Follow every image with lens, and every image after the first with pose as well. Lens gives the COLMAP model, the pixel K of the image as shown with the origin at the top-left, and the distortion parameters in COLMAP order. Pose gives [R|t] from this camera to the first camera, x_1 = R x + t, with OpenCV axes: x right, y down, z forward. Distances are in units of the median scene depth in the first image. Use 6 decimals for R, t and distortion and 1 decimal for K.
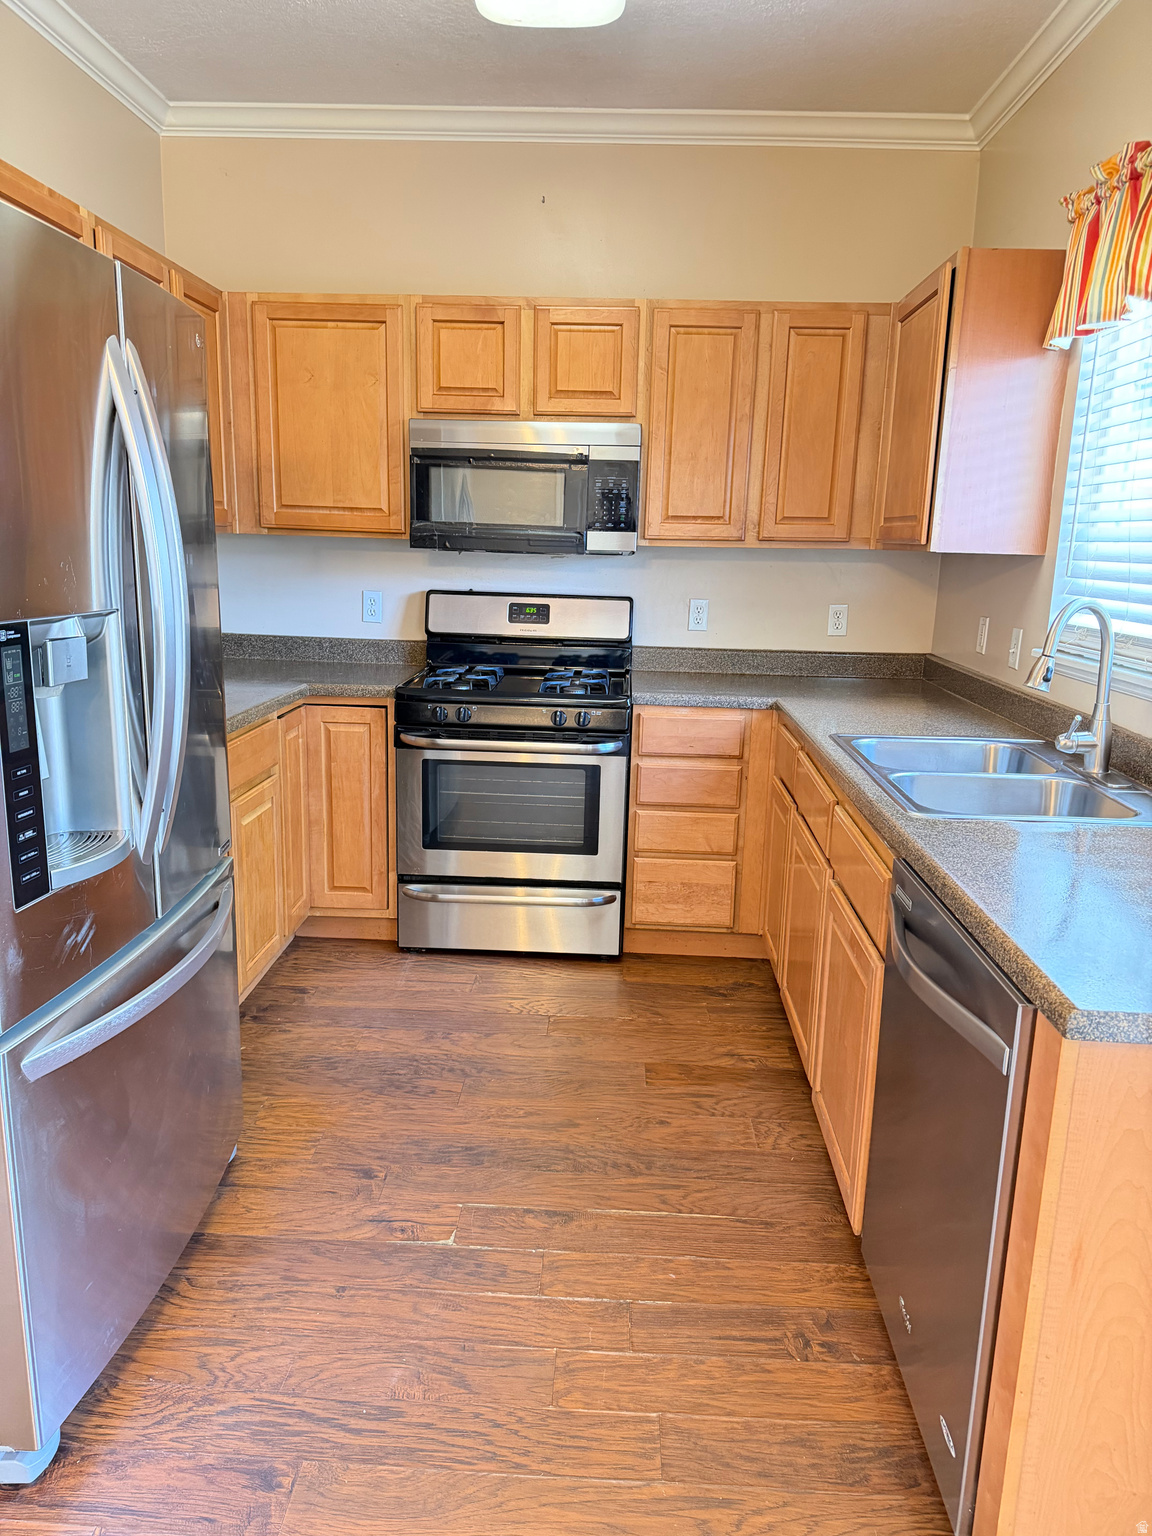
lens RADIAL K [[1074.4, 0, 576.9], [0, 1074.4, 770.1], [0, 0, 1]] dist [0.017177, -0.038426]
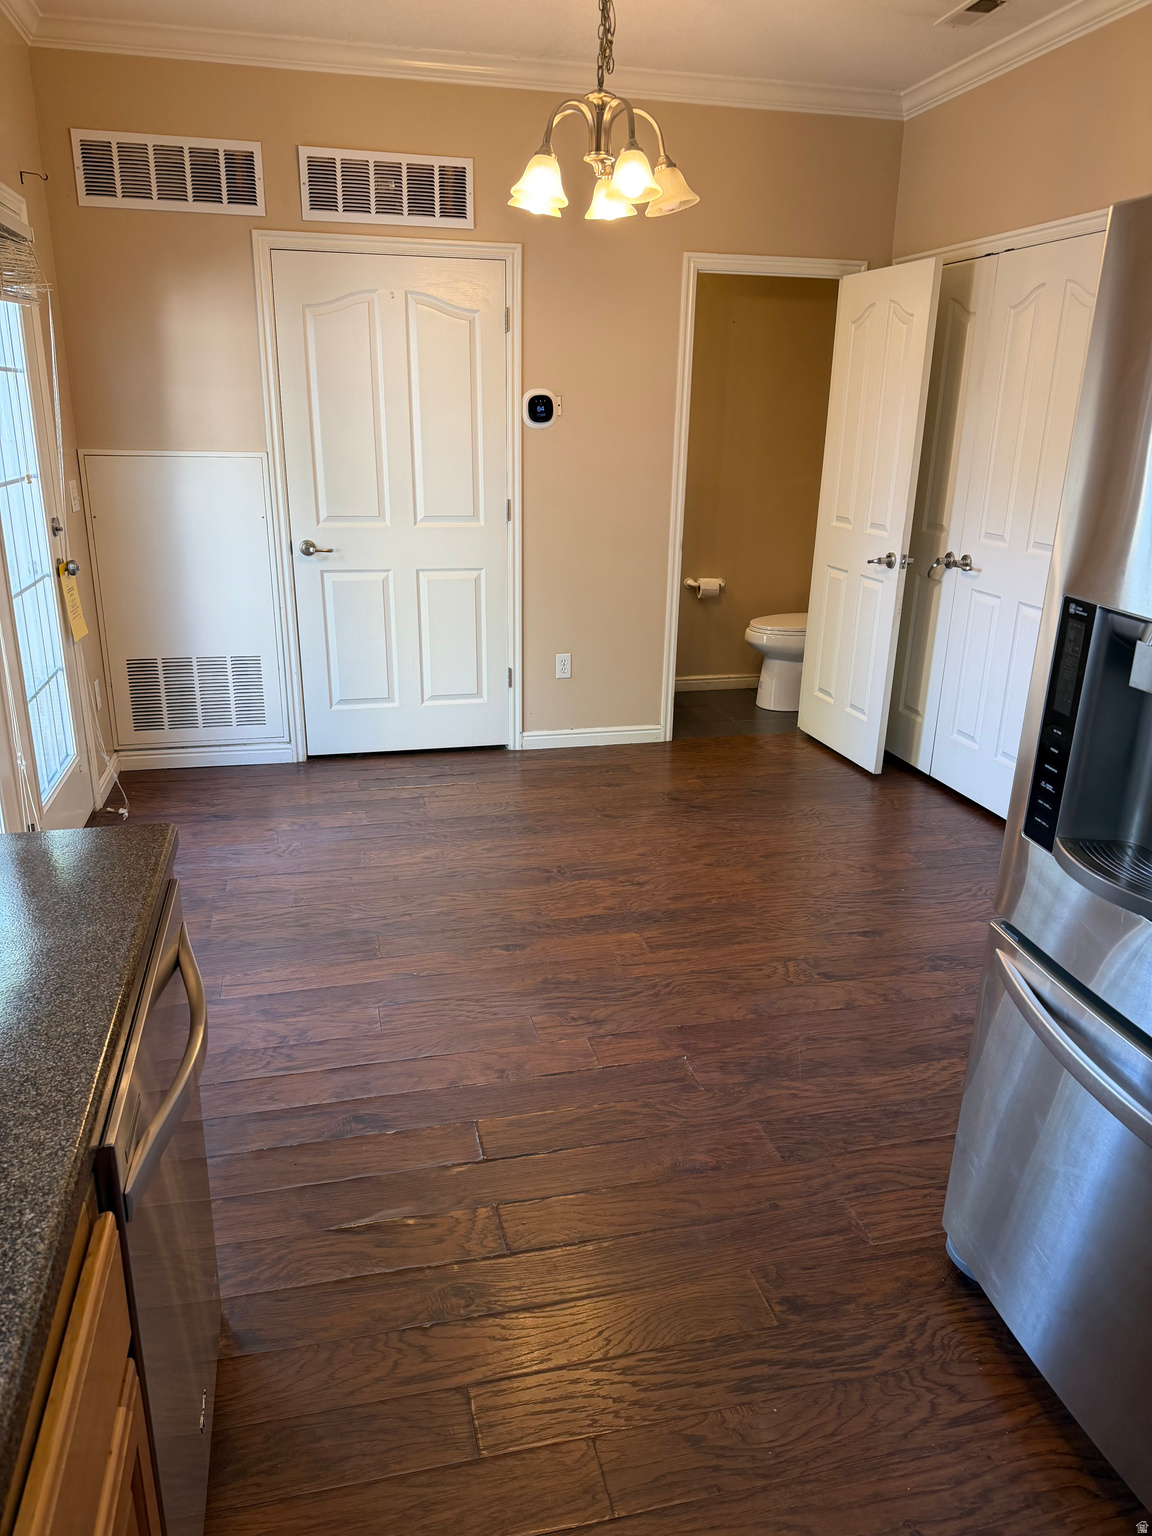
lens RADIAL K [[1074.4, 0, 574.6], [0, 1074.4, 772.1], [0, 0, 1]] dist [0.017177, -0.038426]
pose [[-0.960554, 0.045731, -0.274306, 0.231744], [-0.101117, 0.861434, 0.497701, -0.395486], [0.259057, 0.505806, -0.822830, 1.530748]]
